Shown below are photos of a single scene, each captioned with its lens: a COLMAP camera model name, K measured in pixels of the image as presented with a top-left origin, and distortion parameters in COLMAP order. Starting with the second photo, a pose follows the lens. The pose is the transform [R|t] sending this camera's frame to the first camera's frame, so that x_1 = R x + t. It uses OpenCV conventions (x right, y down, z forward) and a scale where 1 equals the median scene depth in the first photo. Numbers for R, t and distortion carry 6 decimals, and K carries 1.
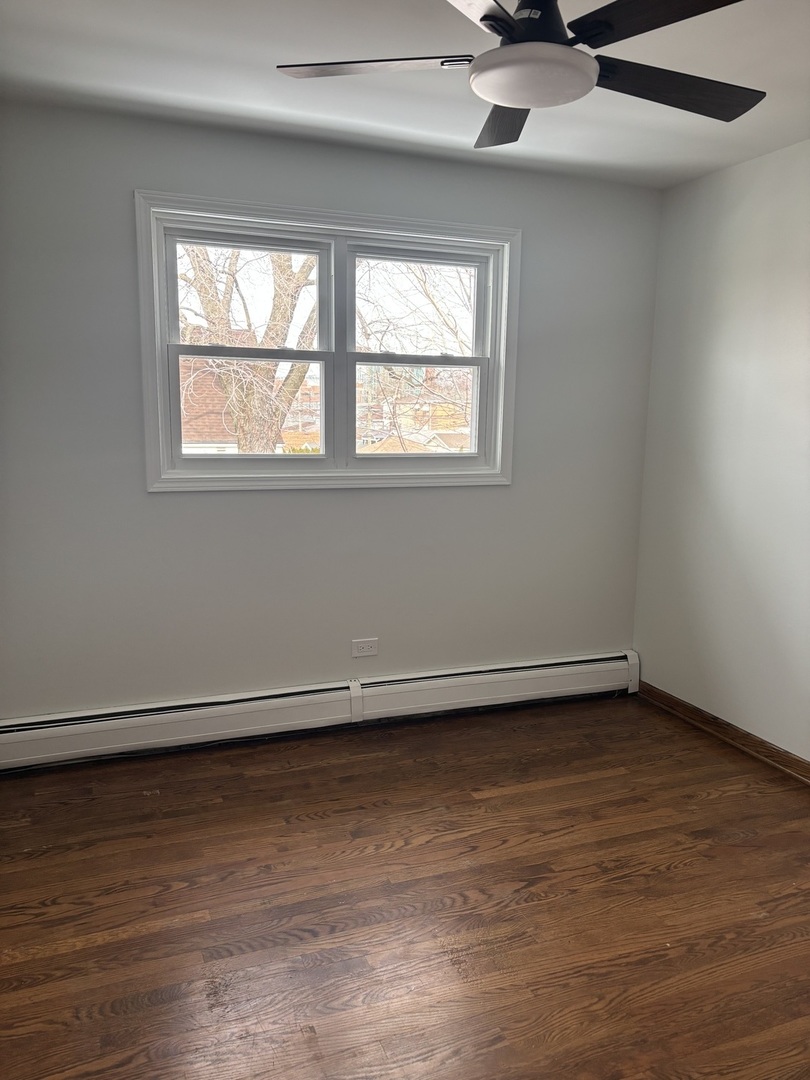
lens RADIAL K [[817.4, 0, 403.6], [0, 817.4, 537.9], [0, 0, 1]] dist [0.030000, -0.007336]
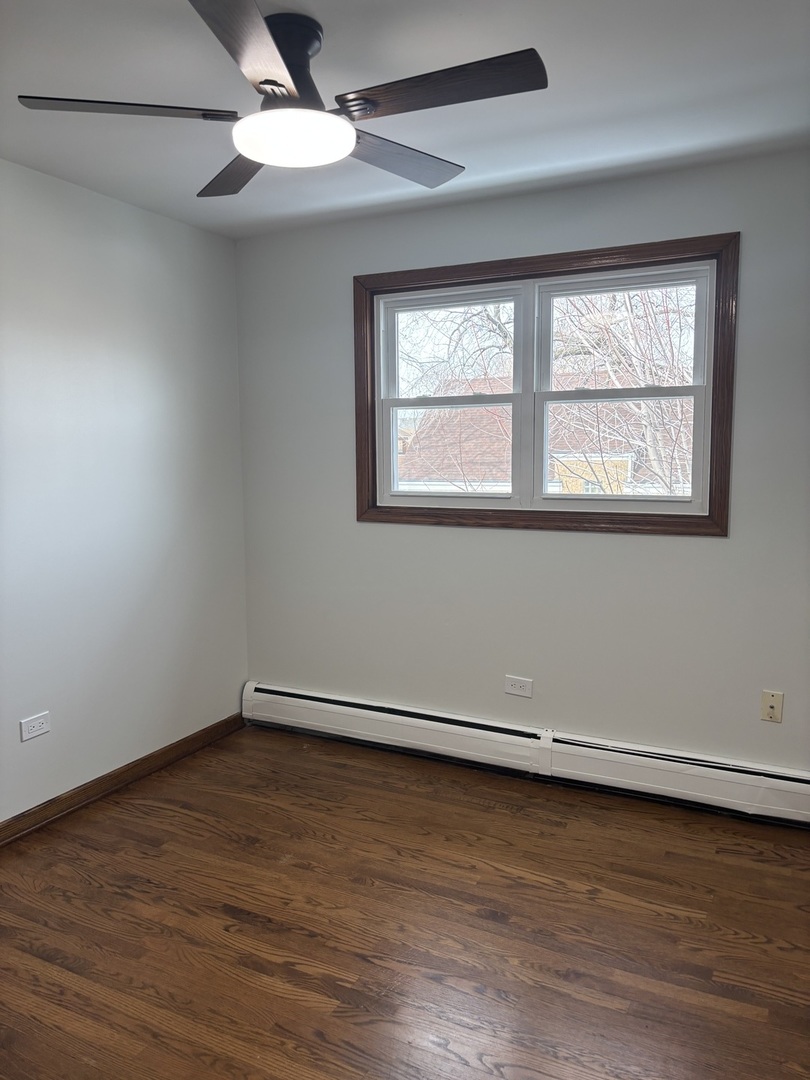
lens RADIAL K [[817.4, 0, 403.5], [0, 817.4, 542.7], [0, 0, 1]] dist [0.030000, -0.007336]
pose [[0.639832, 0.066957, -0.765592, 0.592531], [-0.106611, 0.994299, -0.002139, -0.026845], [0.761084, 0.082989, 0.643323, 0.254247]]
